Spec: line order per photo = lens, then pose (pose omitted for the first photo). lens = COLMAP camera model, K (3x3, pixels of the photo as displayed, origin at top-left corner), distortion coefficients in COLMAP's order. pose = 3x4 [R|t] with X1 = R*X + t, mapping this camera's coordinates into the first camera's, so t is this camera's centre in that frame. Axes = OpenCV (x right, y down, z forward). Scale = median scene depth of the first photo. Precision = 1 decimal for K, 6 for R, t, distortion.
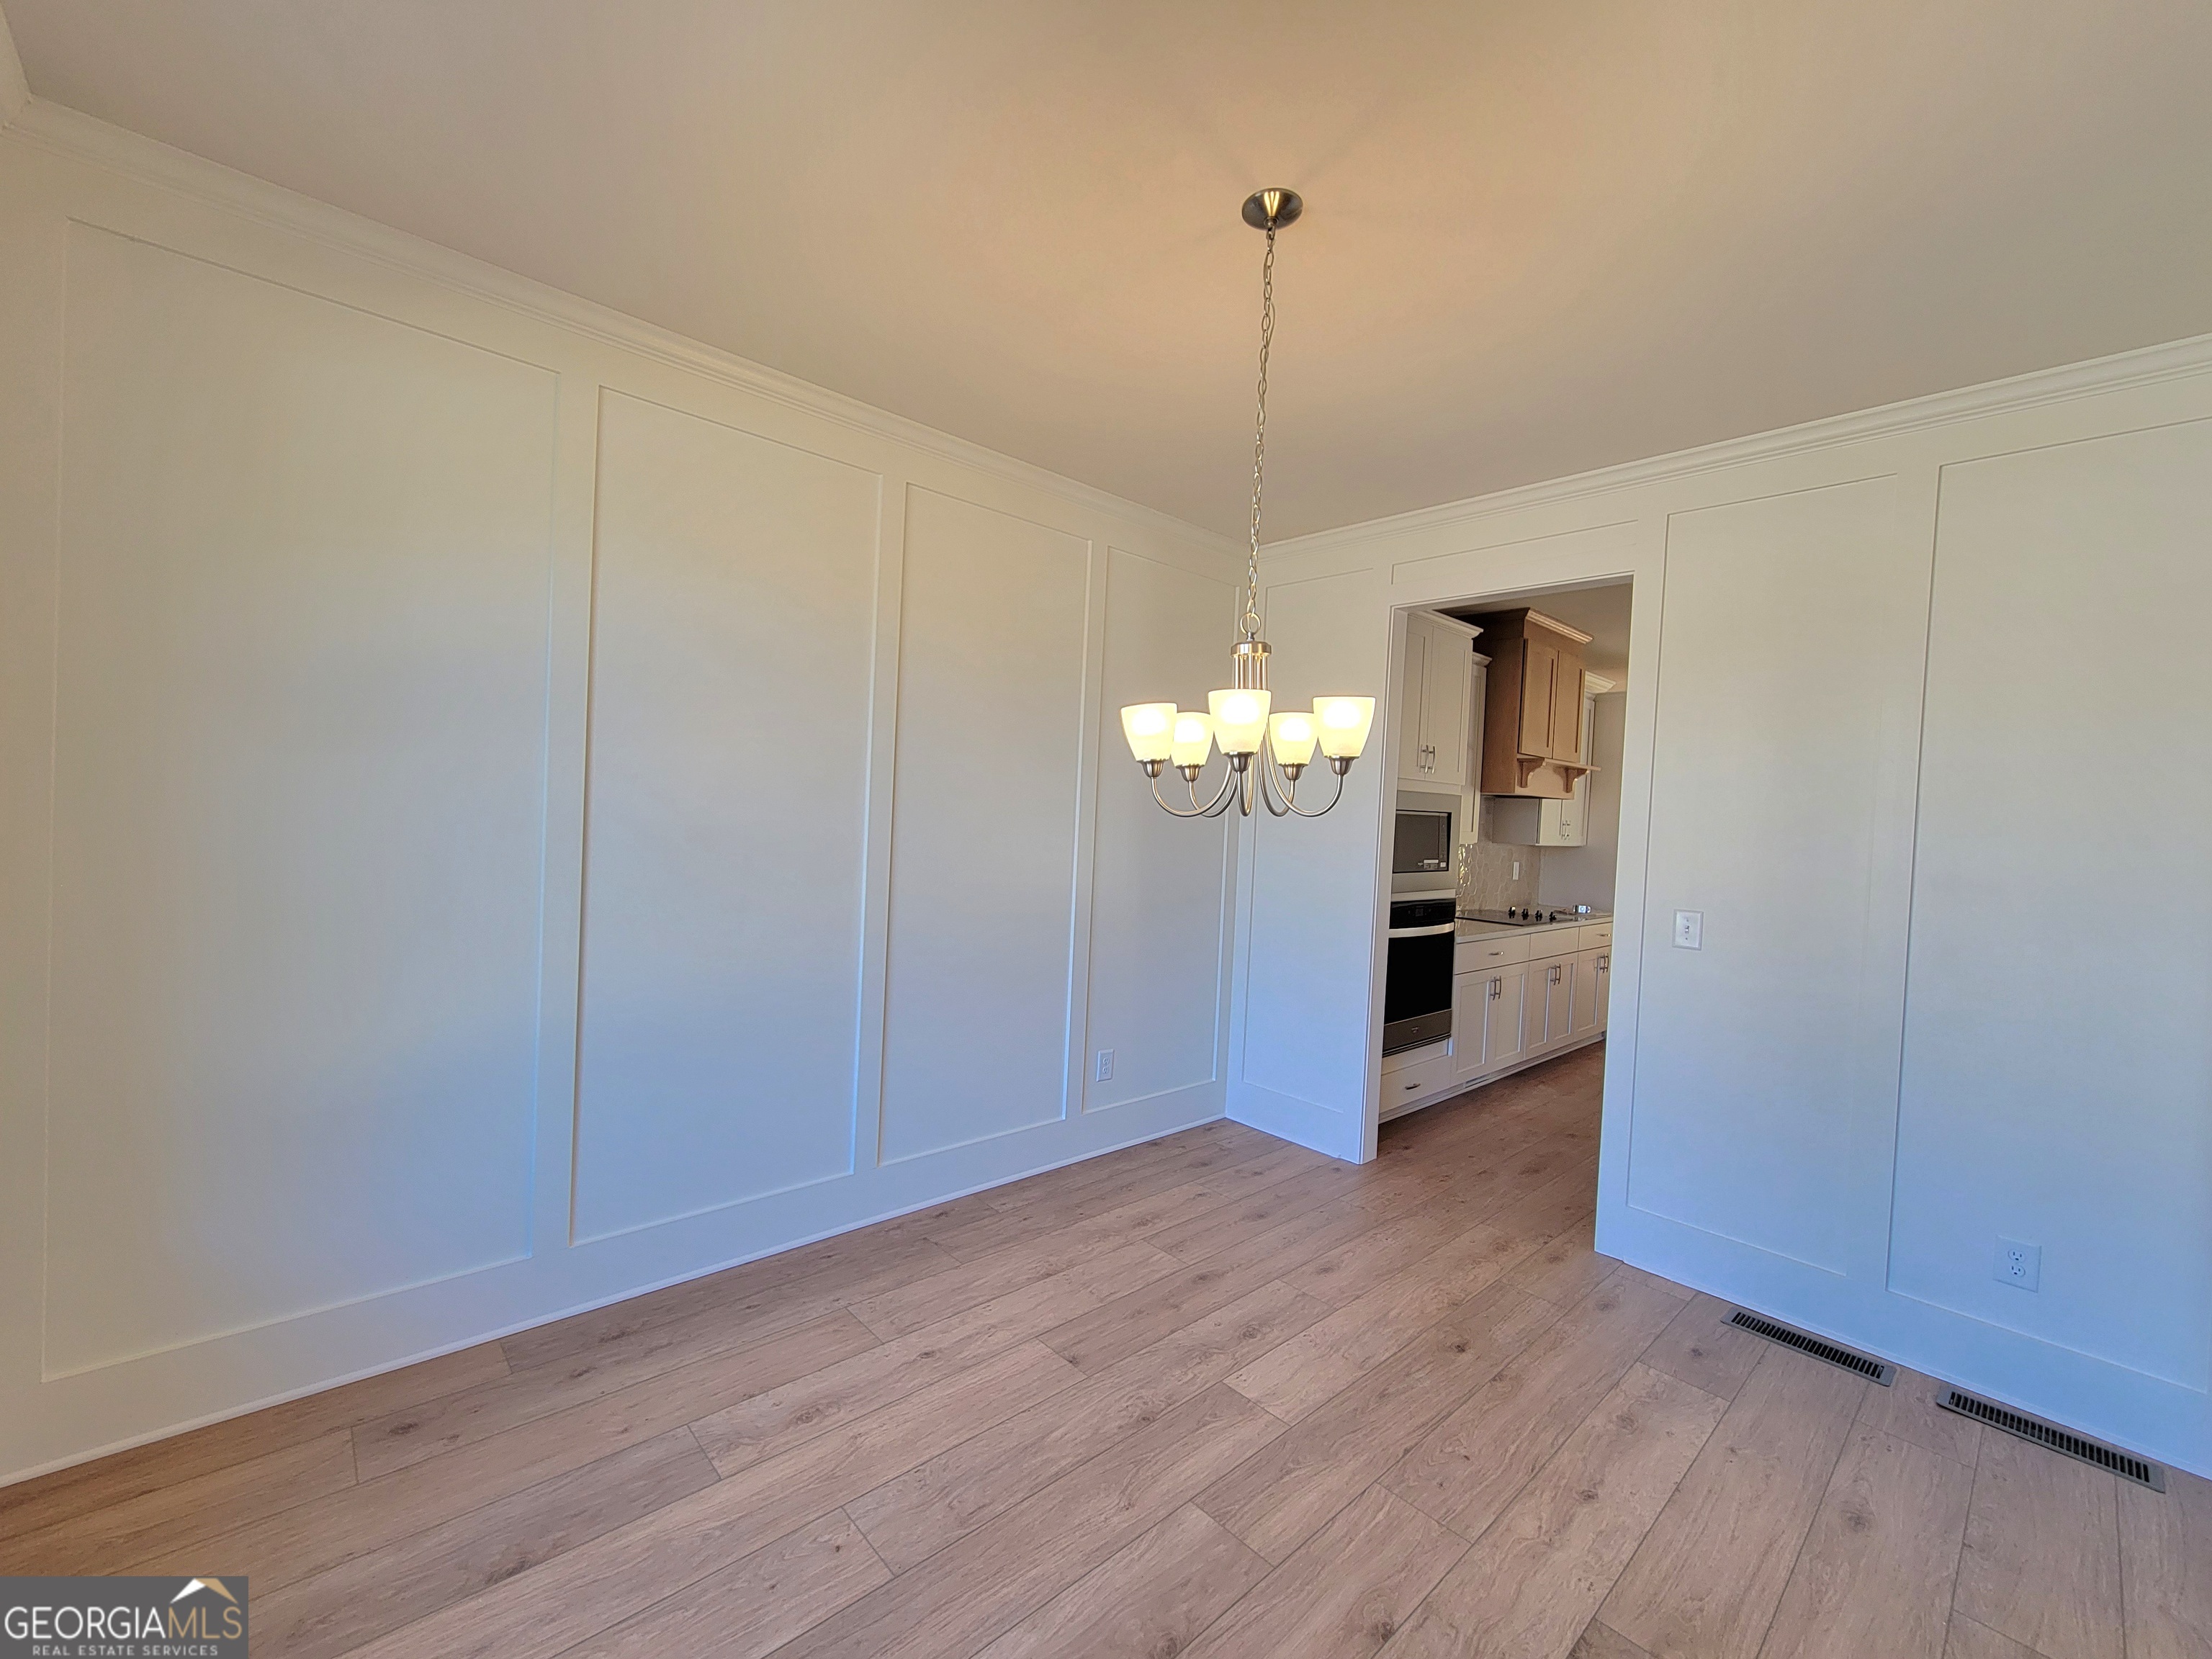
lens RADIAL K [[912.8, 0, 1054.9], [0, 912.8, 822.1], [0, 0, 1]] dist [-0.001533, 0.000065]
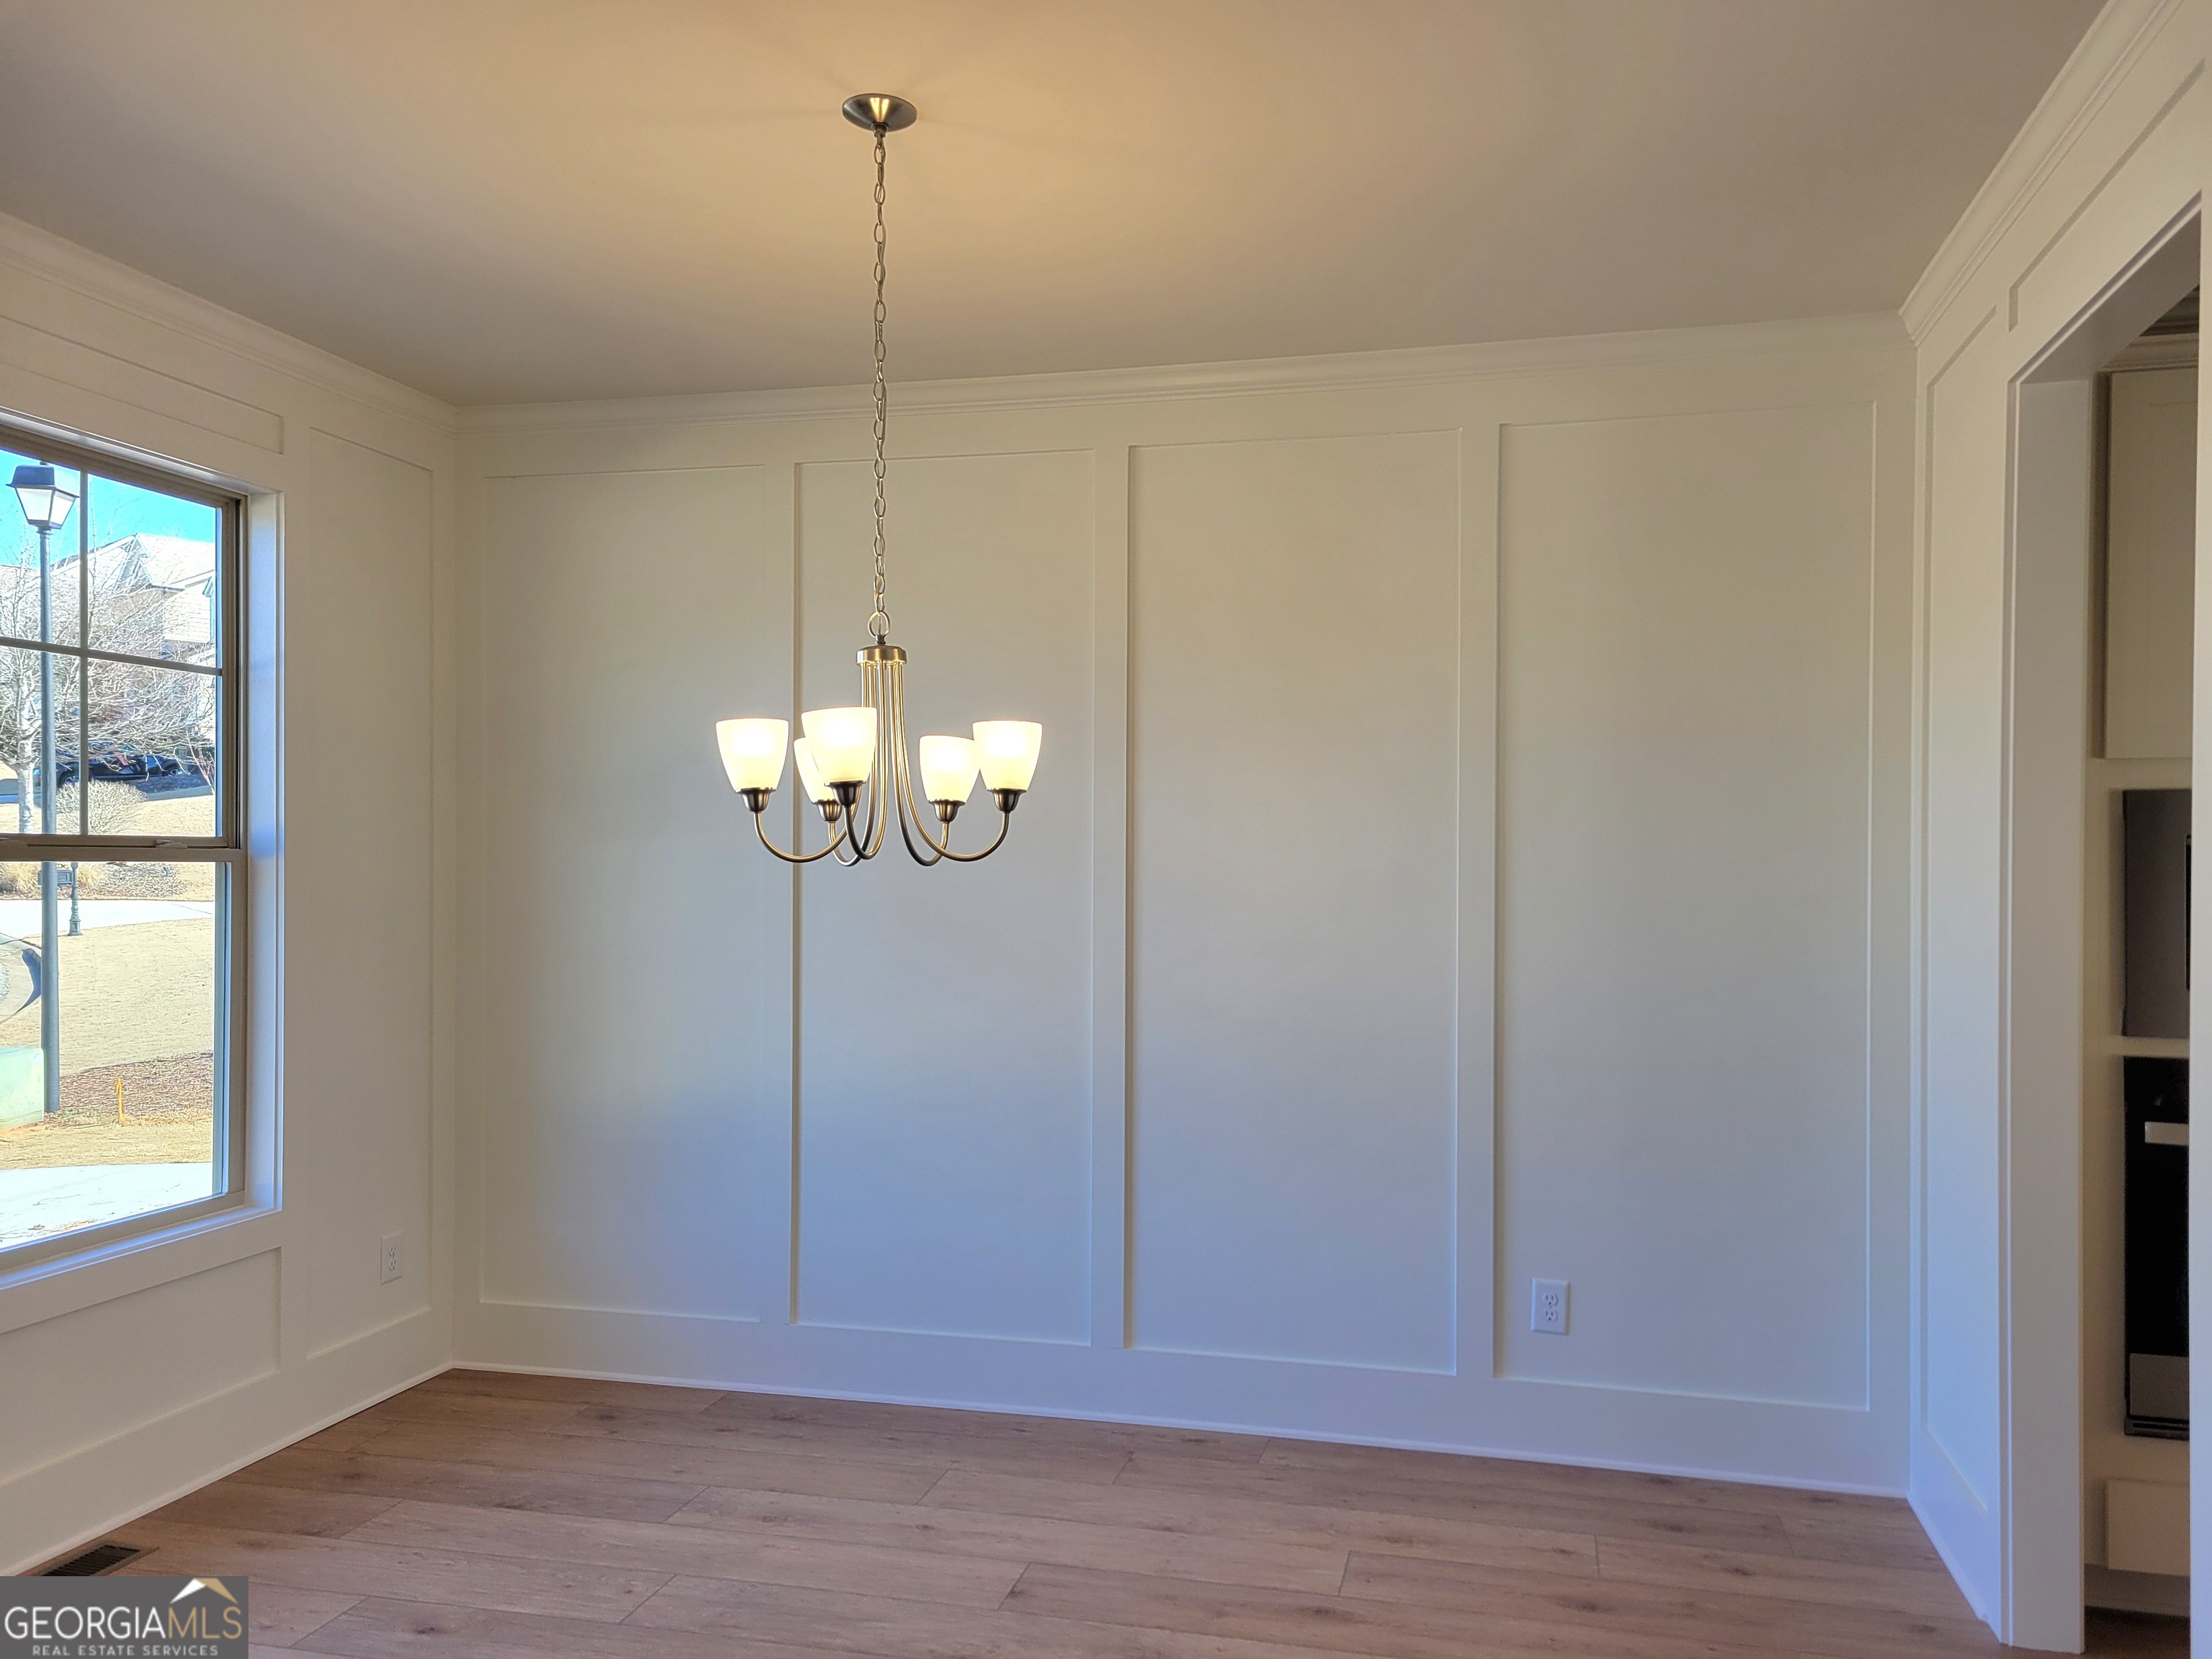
lens RADIAL K [[1630.6, 0, 1108.9], [0, 1630.6, 858.8], [0, 0, 1]] dist [0.034256, -0.001273]
pose [[0.572761, -0.033020, -0.819057, 1.209785], [0.005048, 0.999312, -0.036756, 0.029264], [0.819707, 0.016918, 0.572533, 0.271195]]
